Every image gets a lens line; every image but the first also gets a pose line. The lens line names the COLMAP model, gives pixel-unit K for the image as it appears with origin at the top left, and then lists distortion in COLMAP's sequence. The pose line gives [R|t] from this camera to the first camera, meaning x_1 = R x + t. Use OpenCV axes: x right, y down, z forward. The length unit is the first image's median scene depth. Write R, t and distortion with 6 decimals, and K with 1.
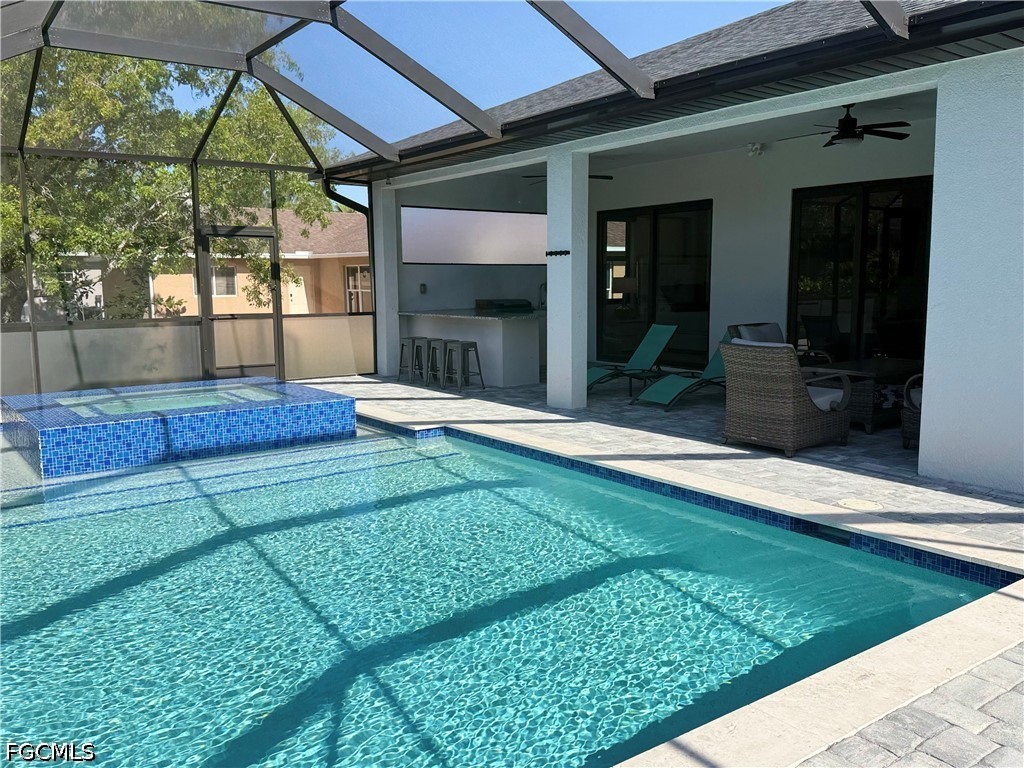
lens RADIAL K [[857.6, 0, 529.4], [0, 857.6, 379.2], [0, 0, 1]] dist [0.172230, -0.377646]
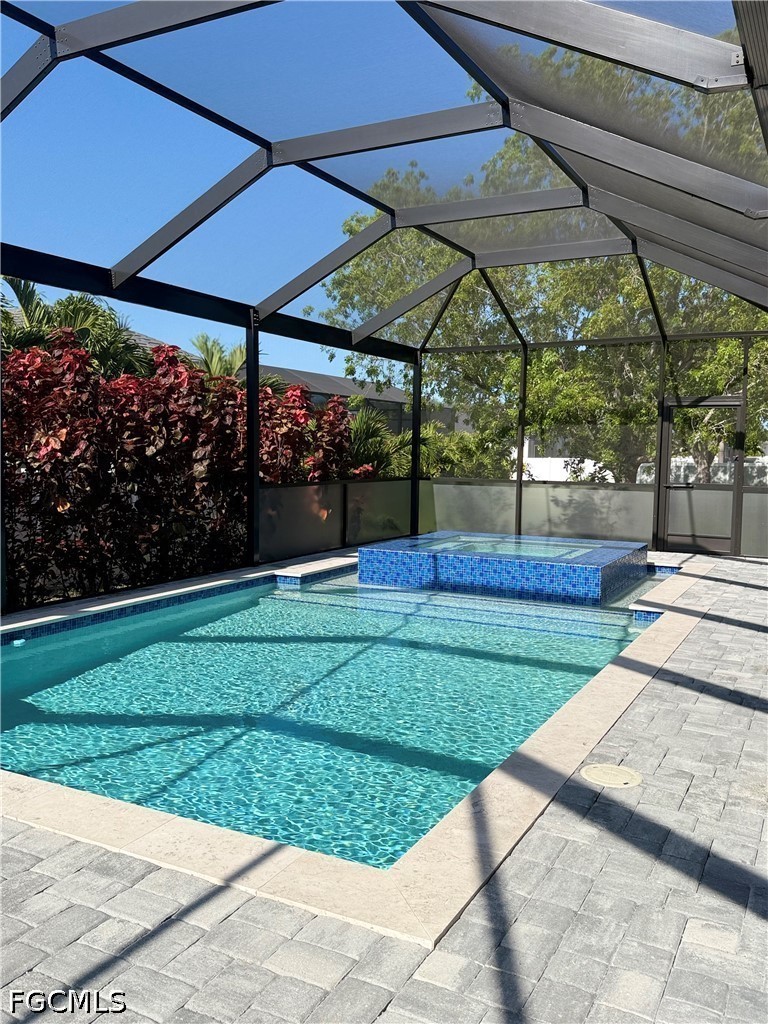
lens RADIAL K [[857.6, 0, 384.0], [0, 857.6, 512.0], [0, 0, 1]] dist [0.172230, -0.377646]
pose [[0.438492, 0.083645, -0.894834, 0.637924], [-0.122112, 0.991971, 0.032888, -0.047733], [0.890401, 0.094849, 0.445185, 0.353025]]
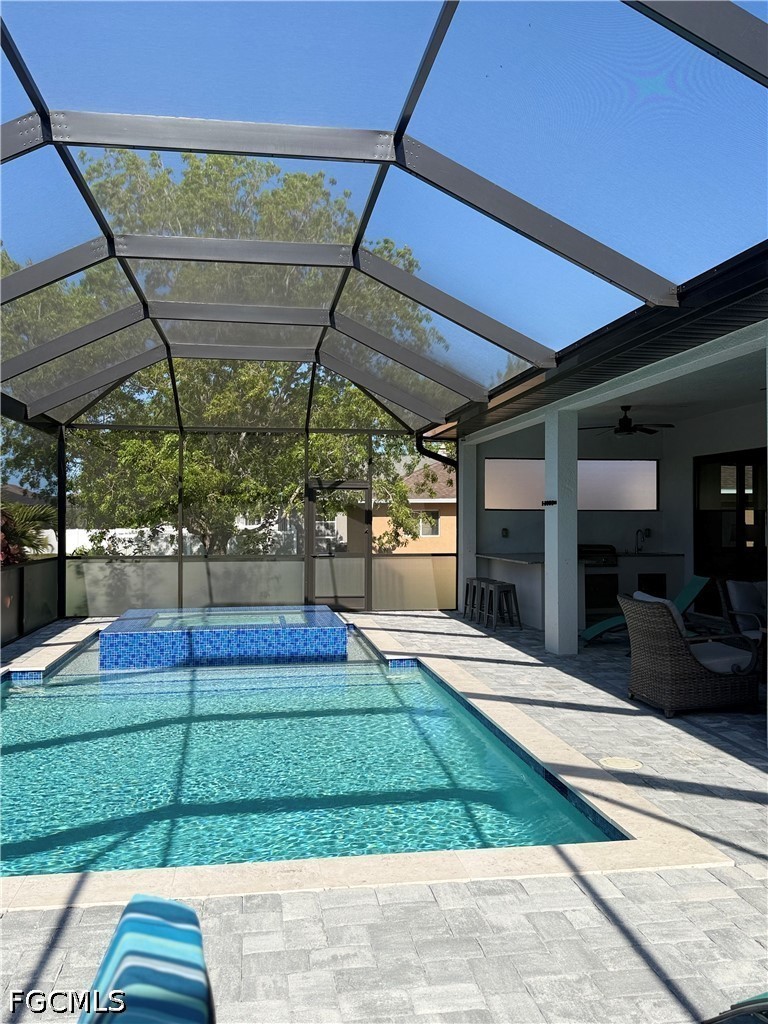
lens RADIAL K [[857.6, 0, 384.0], [0, 857.6, 512.0], [0, 0, 1]] dist [0.172230, -0.377646]
pose [[0.885461, 0.006049, -0.464675, 0.421009], [-0.062815, 0.992296, -0.106781, -0.012377], [0.460449, 0.123739, 0.879020, -0.025415]]
